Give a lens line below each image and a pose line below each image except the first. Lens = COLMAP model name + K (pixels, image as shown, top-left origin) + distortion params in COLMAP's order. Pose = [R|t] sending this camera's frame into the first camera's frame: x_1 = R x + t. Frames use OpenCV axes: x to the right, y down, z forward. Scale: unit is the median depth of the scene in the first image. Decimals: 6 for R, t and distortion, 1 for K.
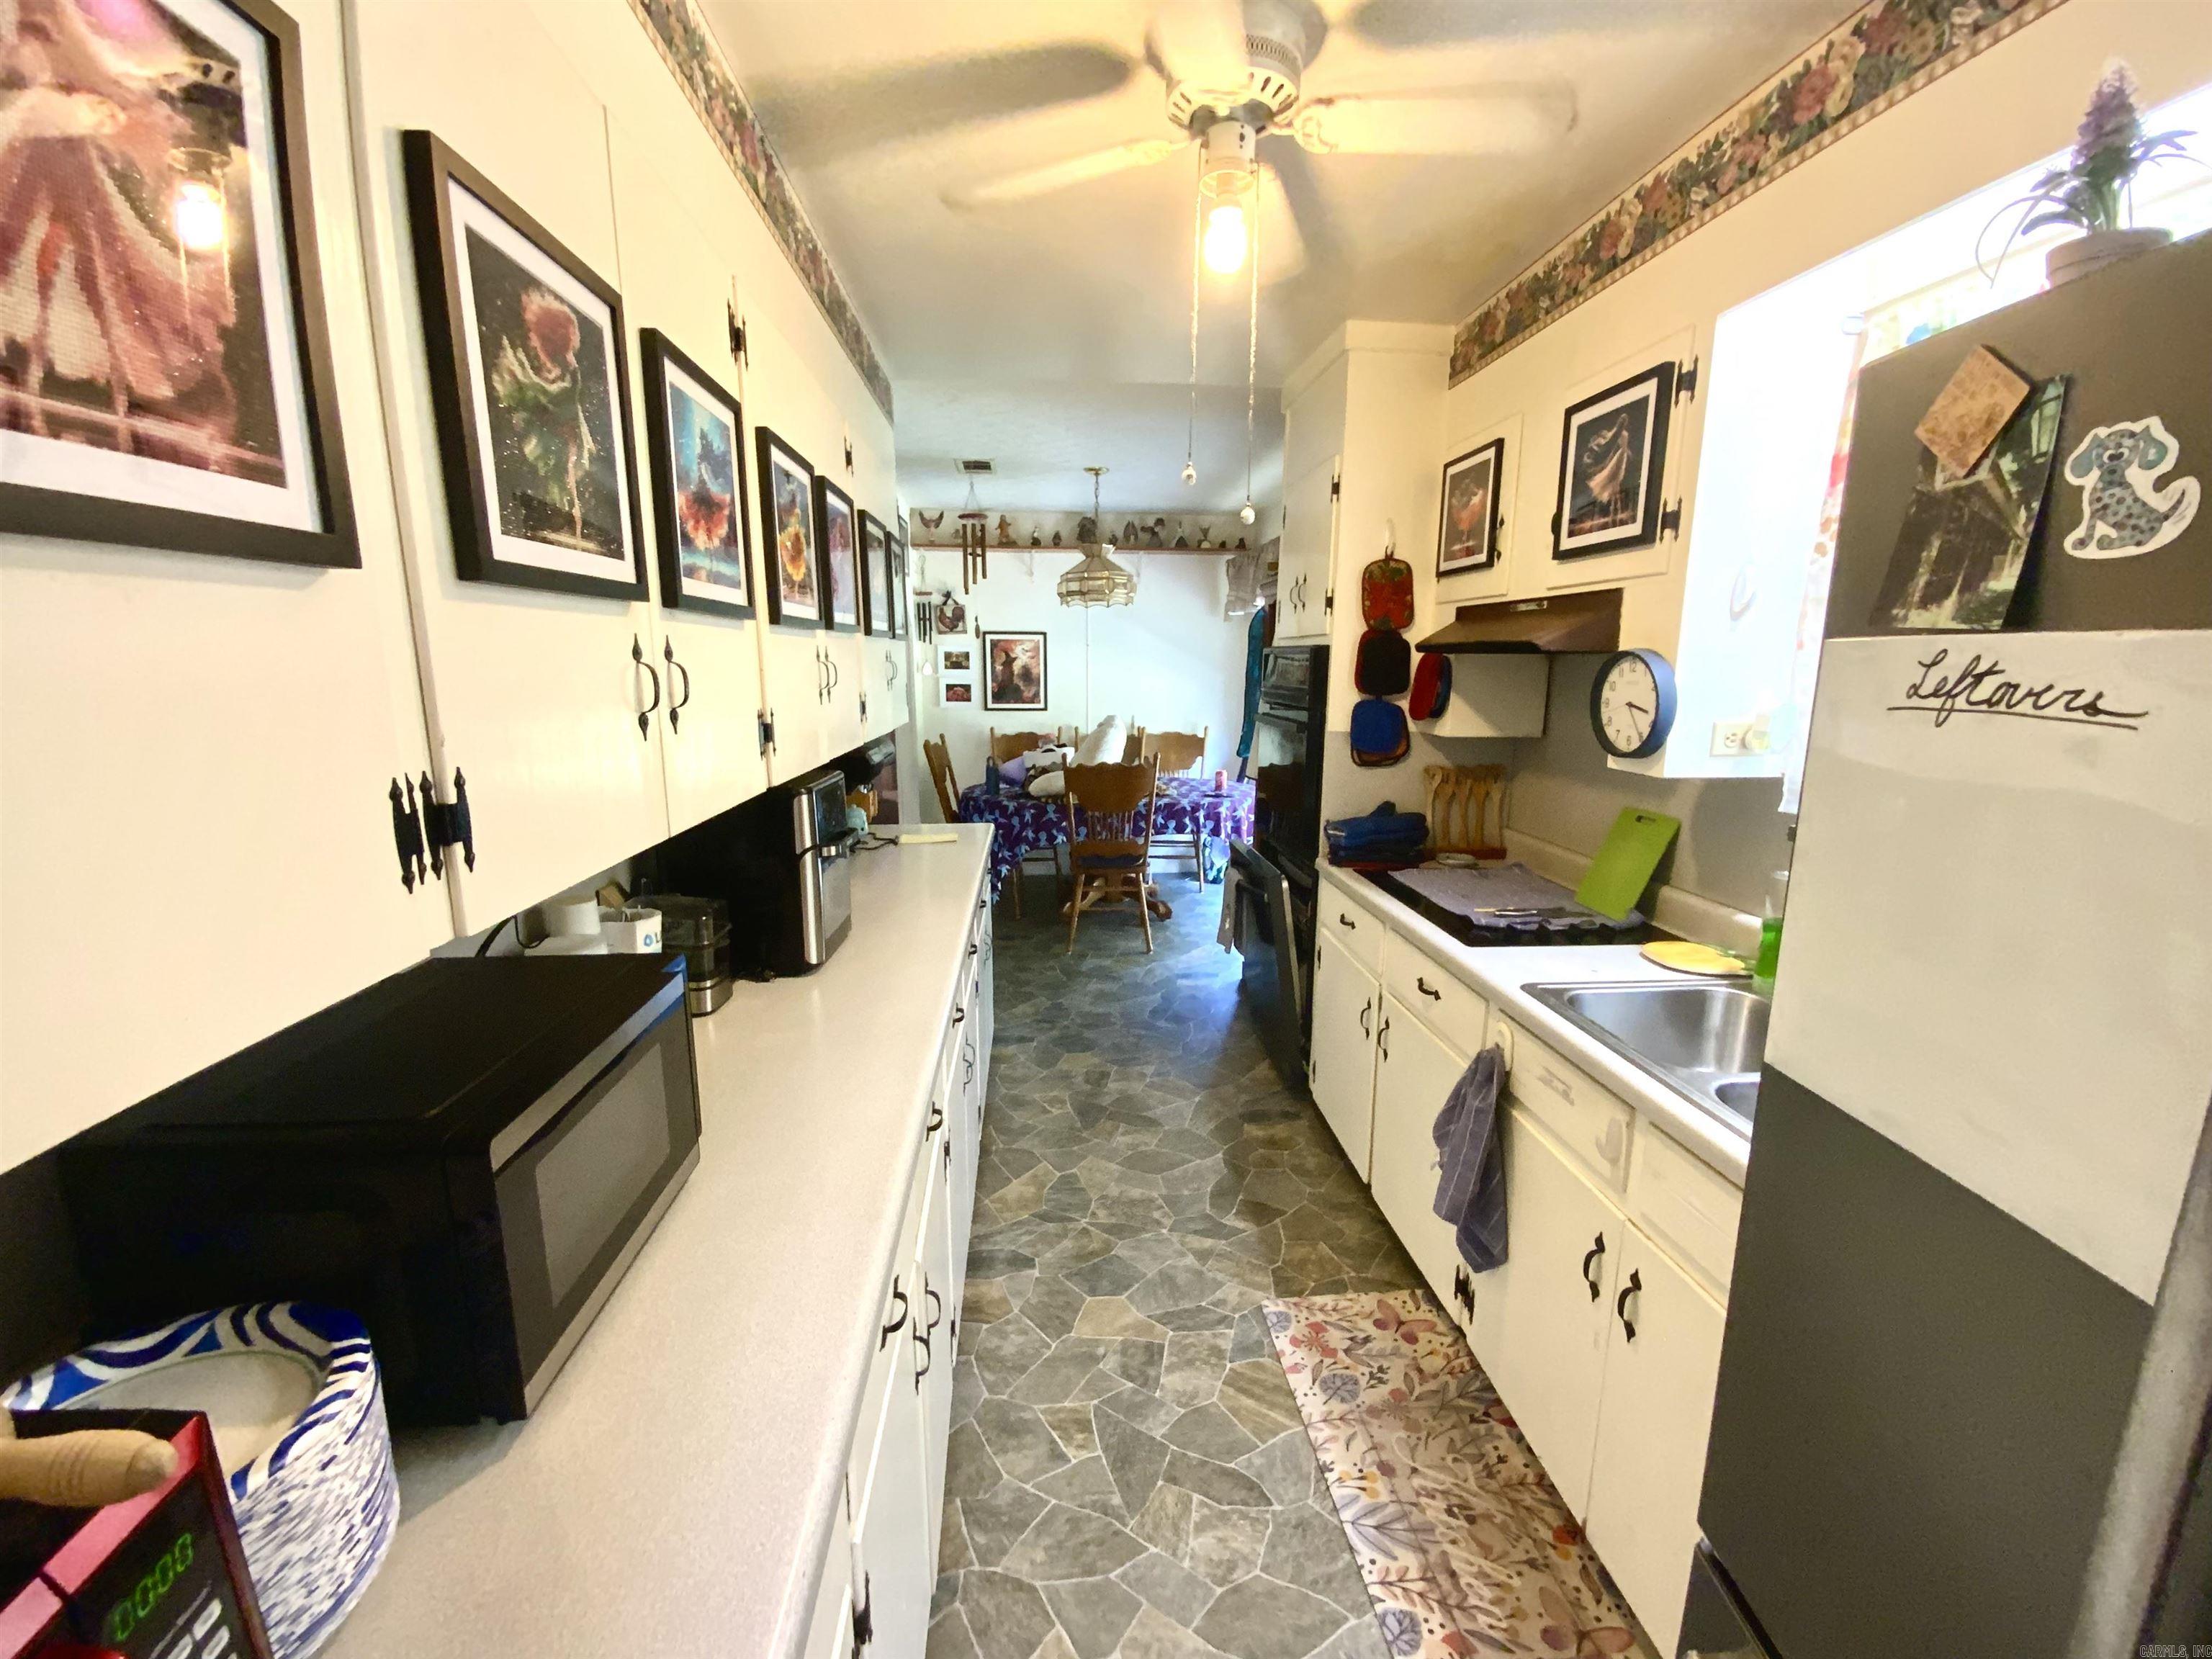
lens RADIAL K [[897.1, 0, 1109.9], [0, 897.1, 829.3], [0, 0, 1]] dist [-0.000077, 0.000114]
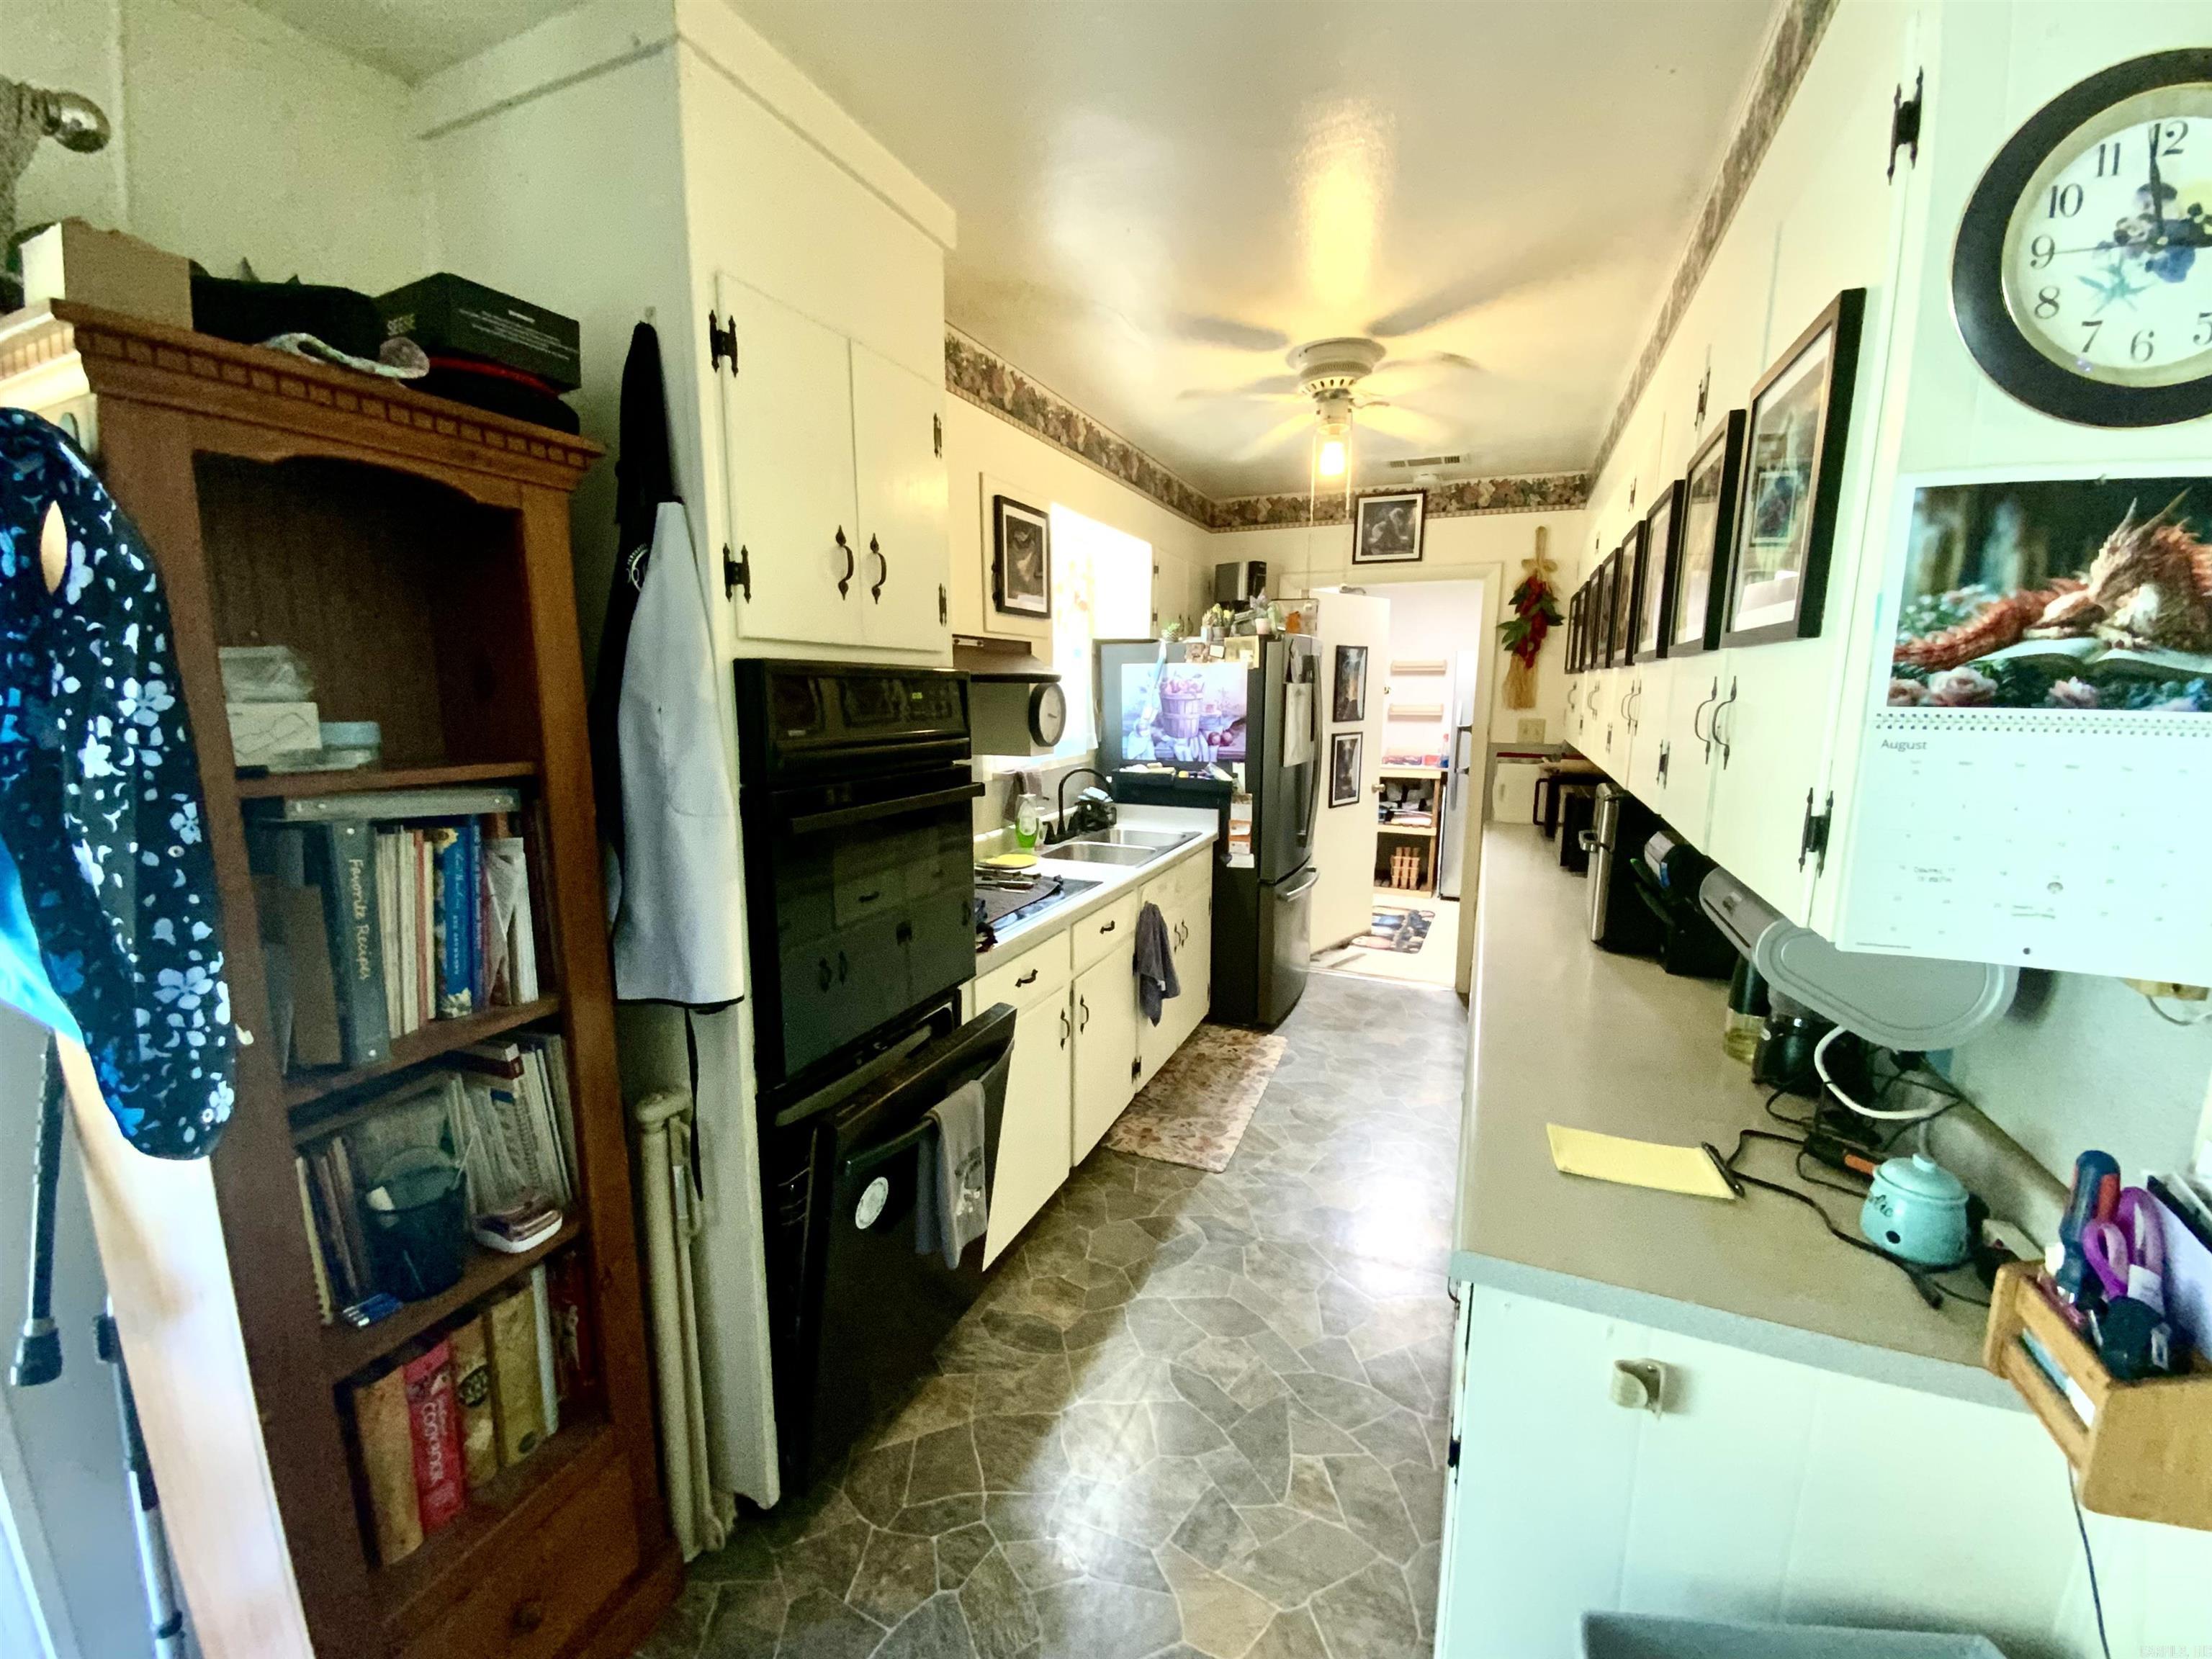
lens RADIAL K [[897.1, 0, 1108.0], [0, 897.1, 827.6], [0, 0, 1]] dist [-0.000077, 0.000114]
pose [[-0.883791, -0.074913, 0.461845, -0.263586], [0.090802, 0.940870, 0.326373, -0.407598], [-0.458986, 0.330382, -0.824730, 2.074733]]
